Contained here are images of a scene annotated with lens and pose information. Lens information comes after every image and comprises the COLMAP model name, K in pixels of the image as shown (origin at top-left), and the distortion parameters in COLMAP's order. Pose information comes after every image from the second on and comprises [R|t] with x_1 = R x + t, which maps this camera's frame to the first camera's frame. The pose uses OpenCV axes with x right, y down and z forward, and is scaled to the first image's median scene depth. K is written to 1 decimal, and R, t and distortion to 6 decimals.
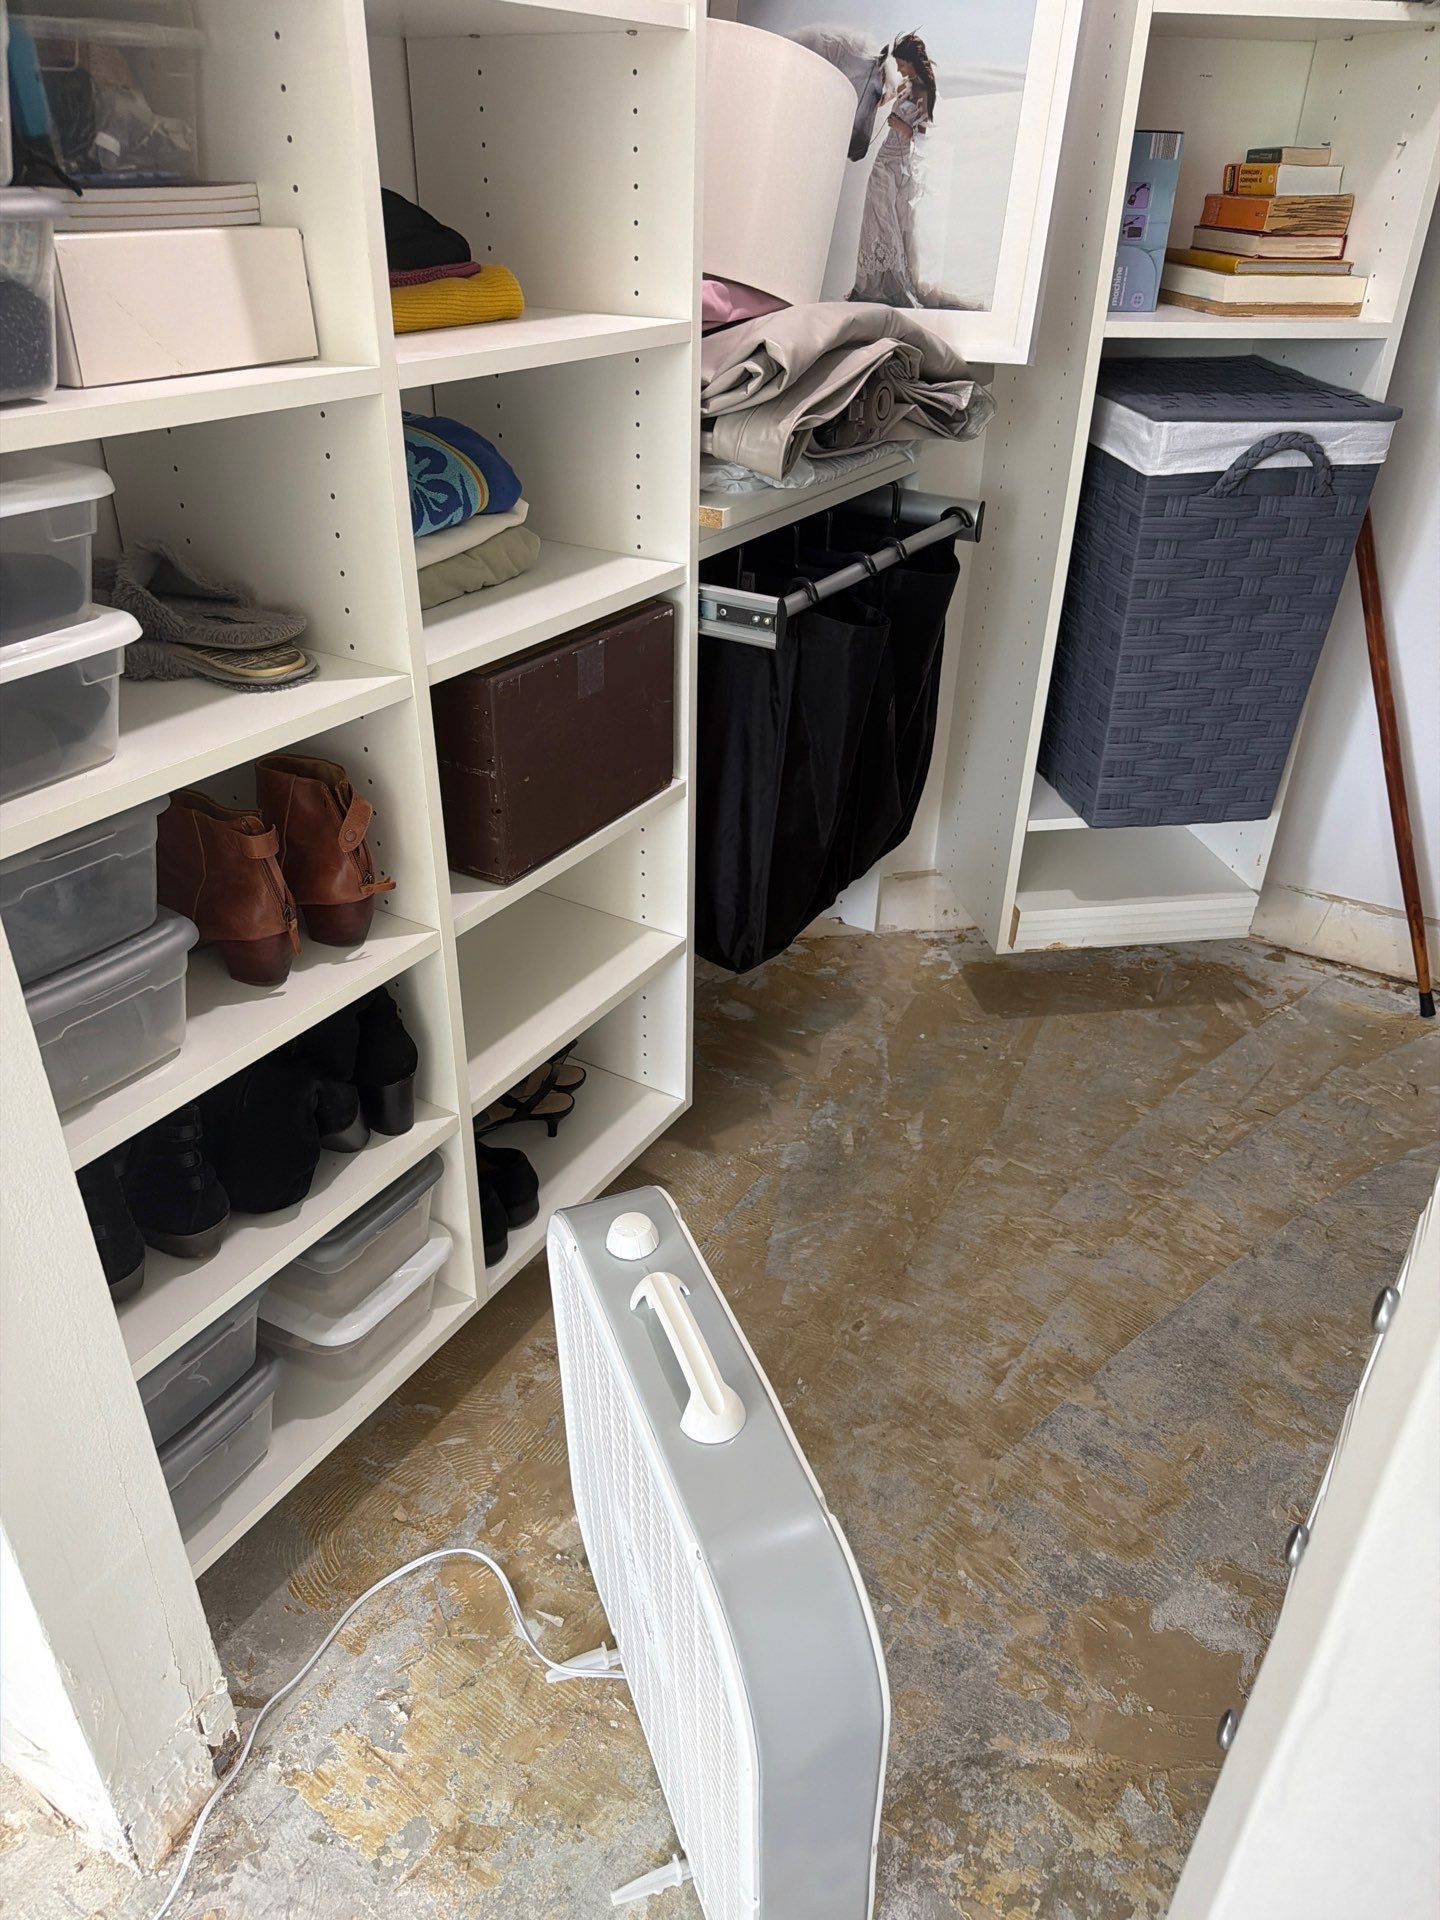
lens RADIAL K [[1398.9, 0, 715.0], [0, 1398.9, 1008.9], [0, 0, 1]] dist [0.057031, -0.093390]
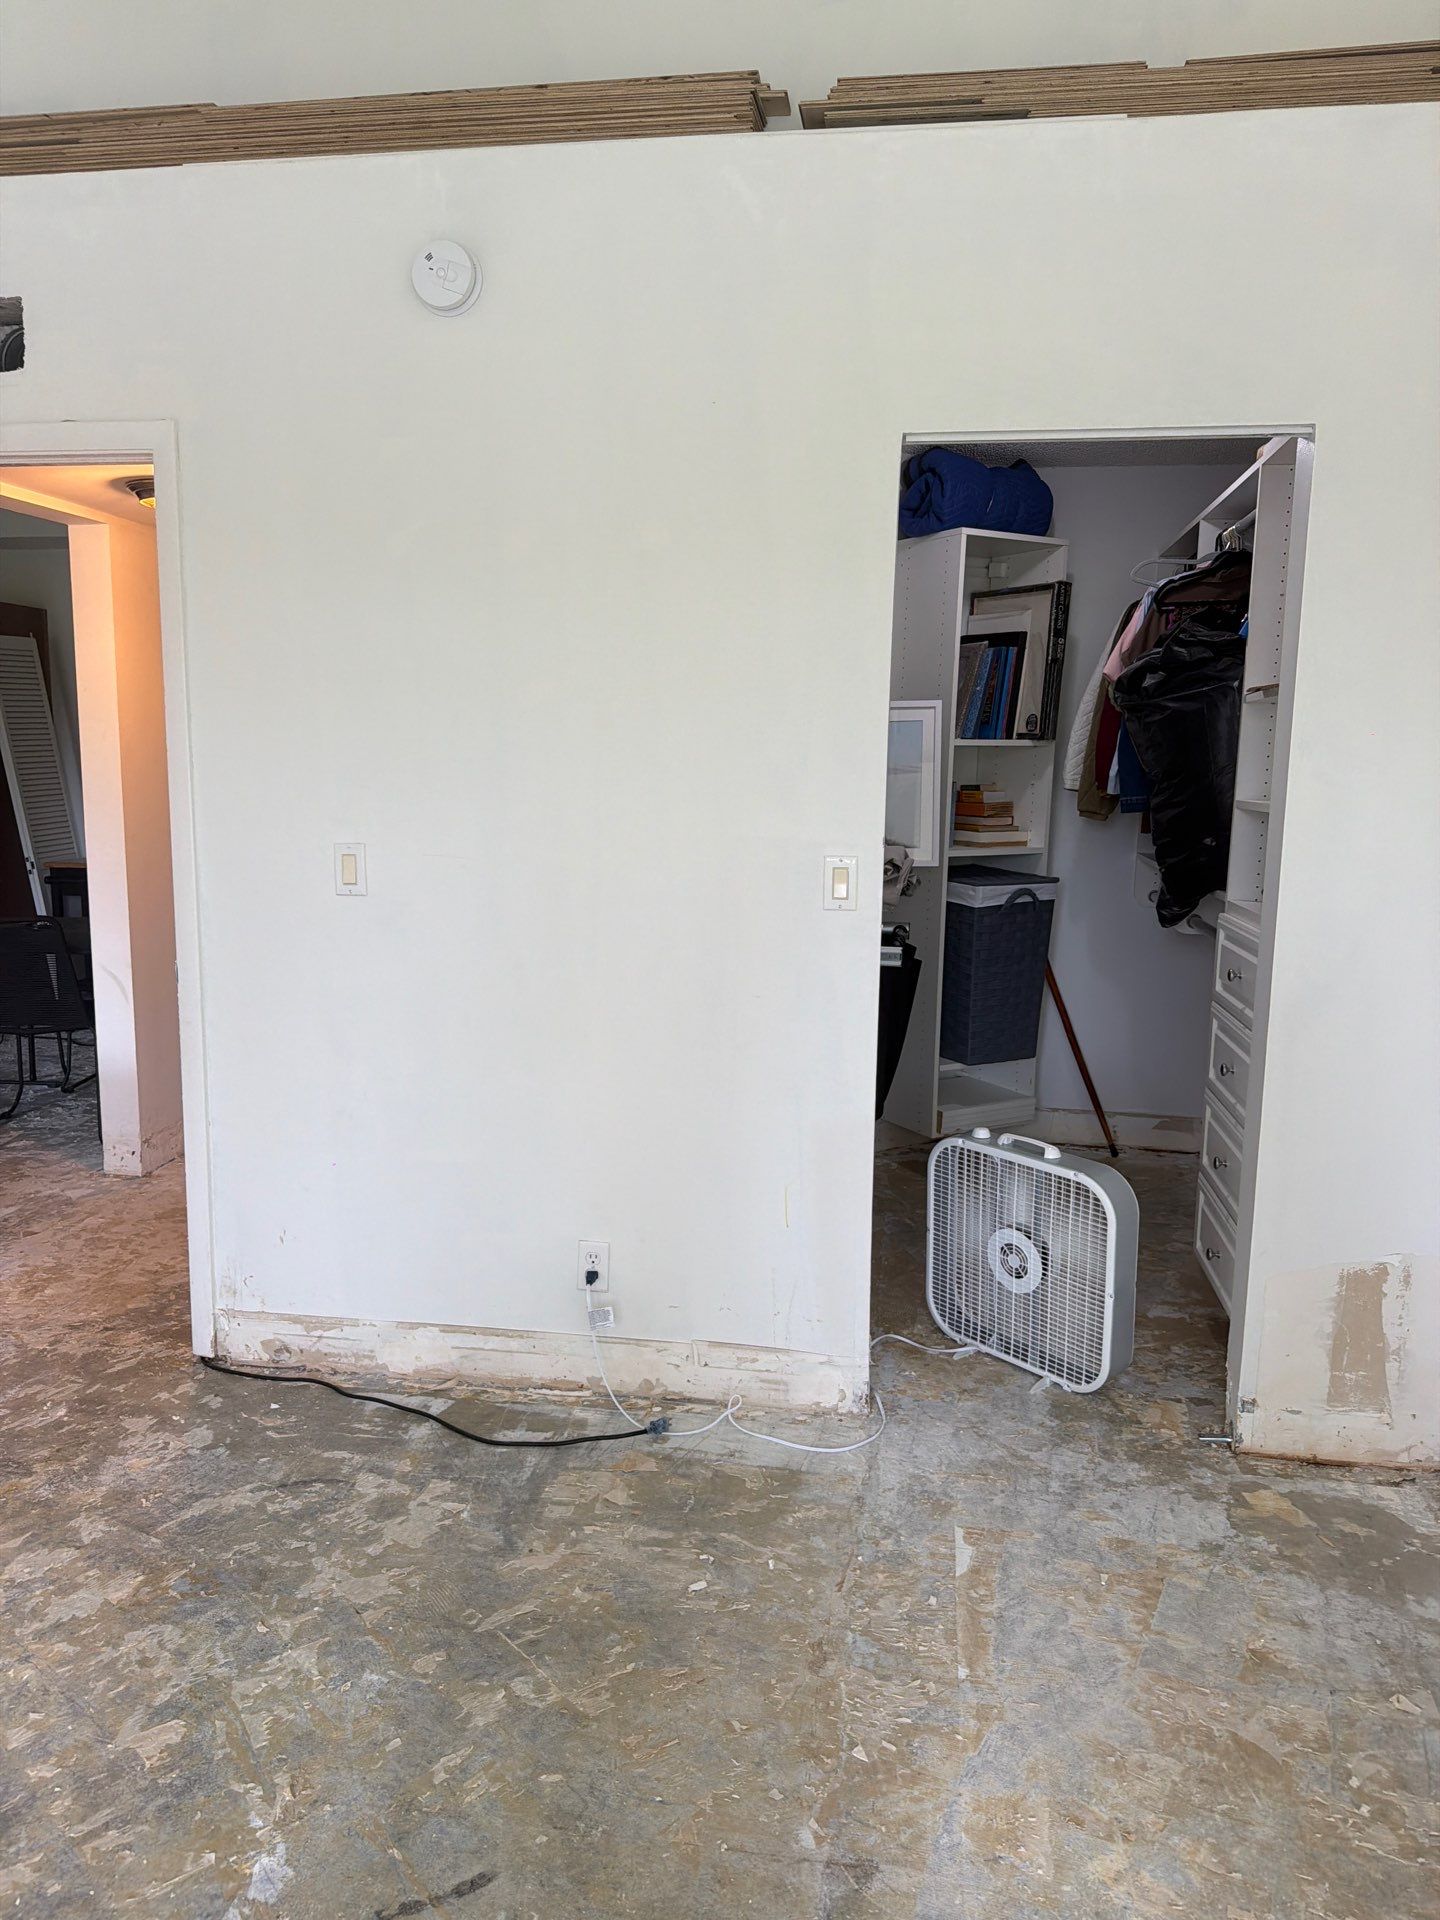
lens RADIAL K [[1390.6, 0, 704.0], [0, 1390.6, 962.4], [0, 0, 1]] dist [0.042528, -0.035183]
pose [[0.933807, -0.062706, 0.352240, -1.035838], [0.193743, 0.916304, -0.350501, 0.480861], [-0.300781, 0.395544, 0.867799, -0.944219]]
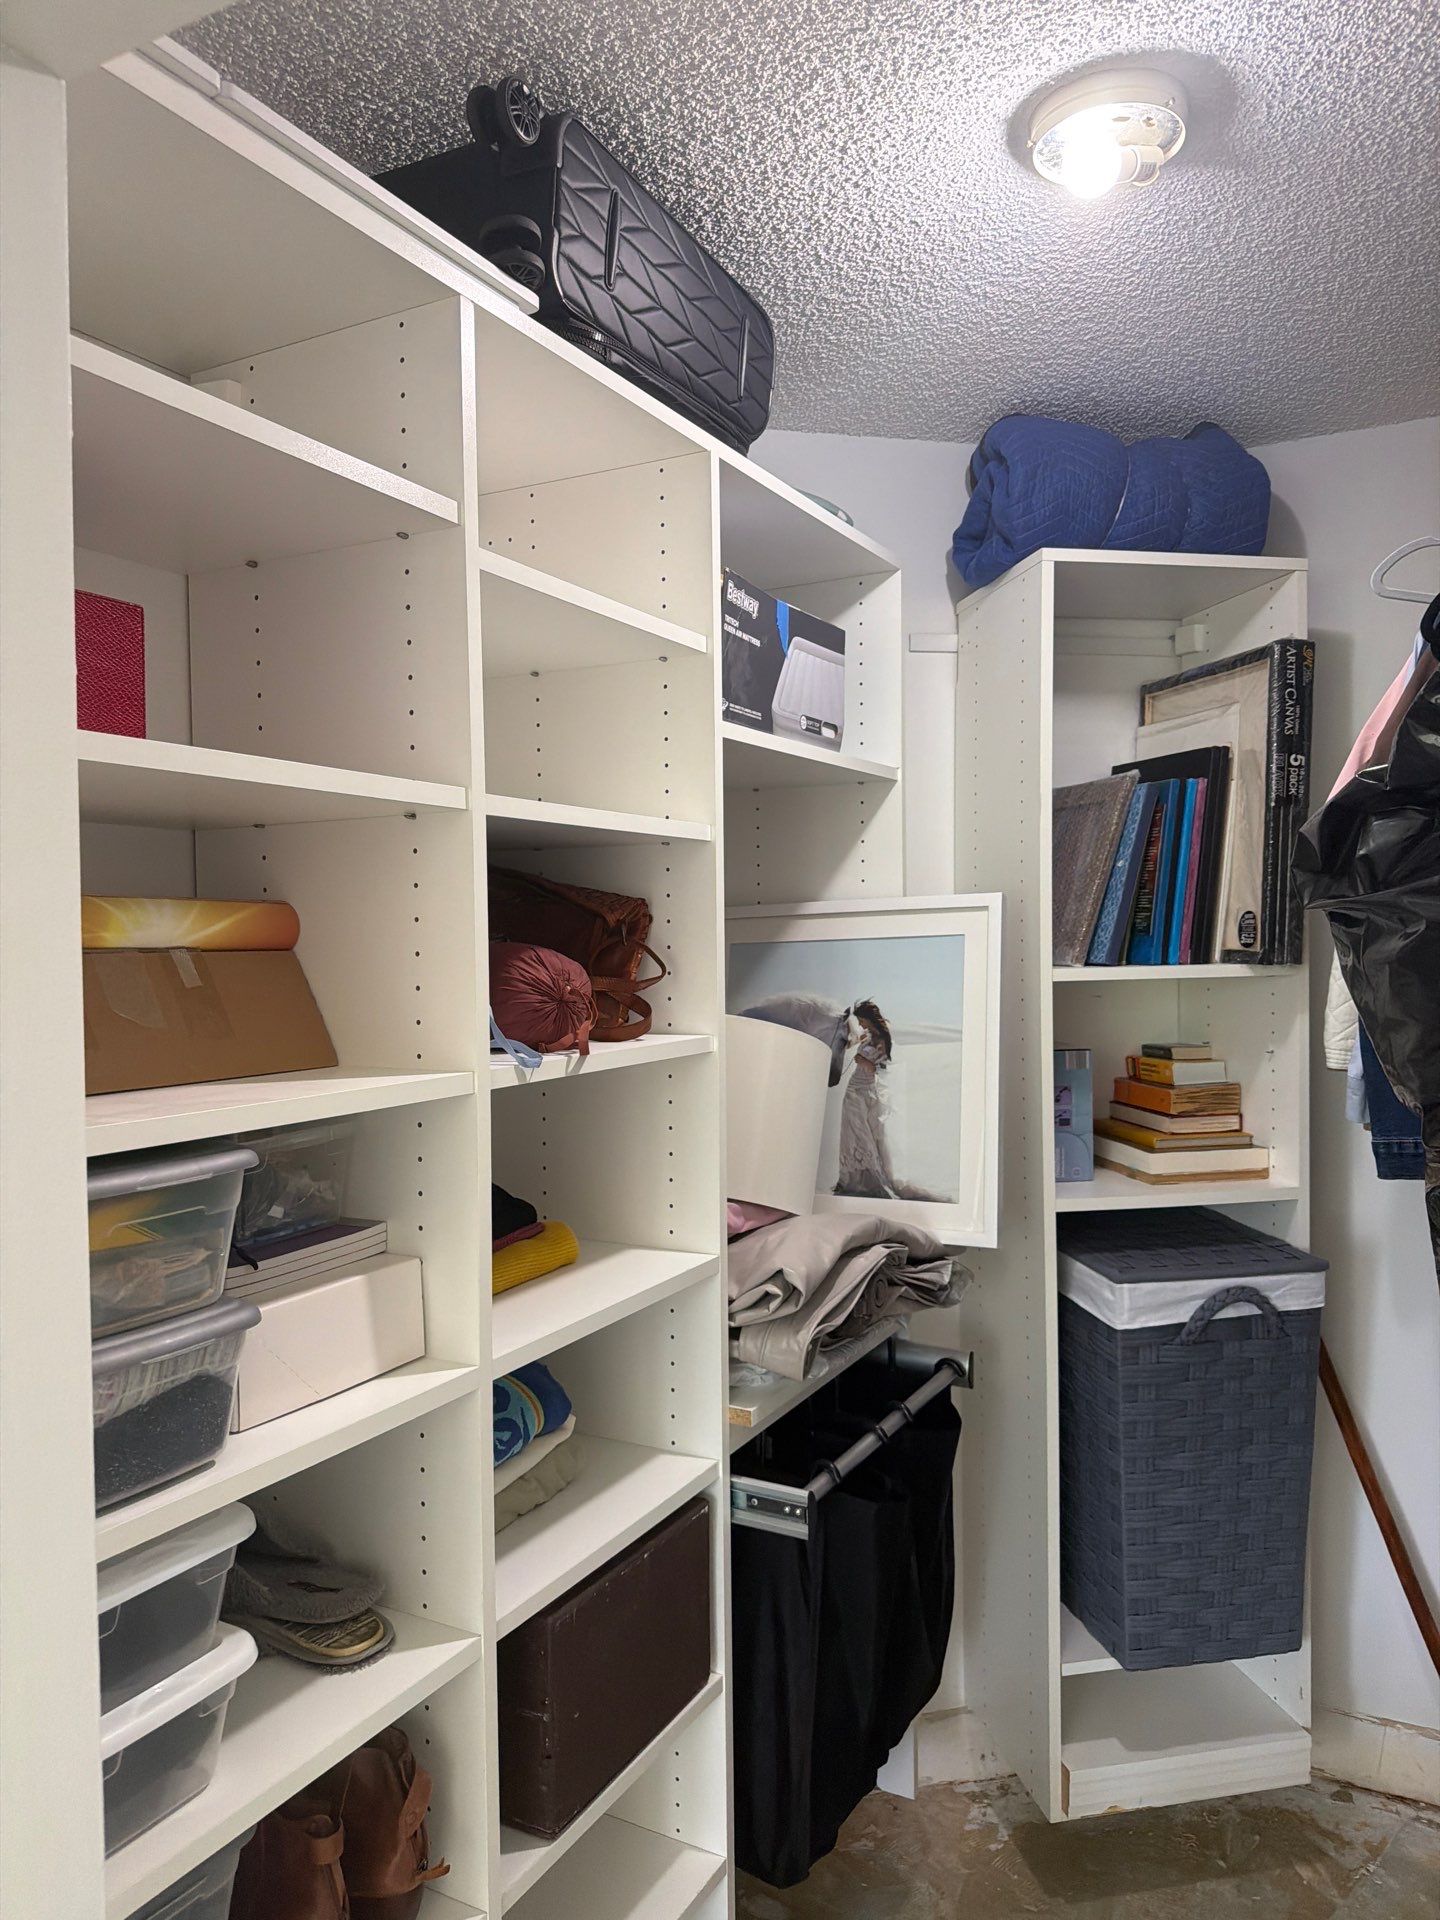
lens RADIAL K [[1382.4, 0, 694.8], [0, 1382.4, 909.0], [0, 0, 1]] dist [0.043525, -0.090995]
pose [[0.999133, -0.033003, 0.025396, -0.045379], [0.041479, 0.842843, -0.536558, -0.090313], [-0.003697, 0.537146, 0.843481, -0.104329]]
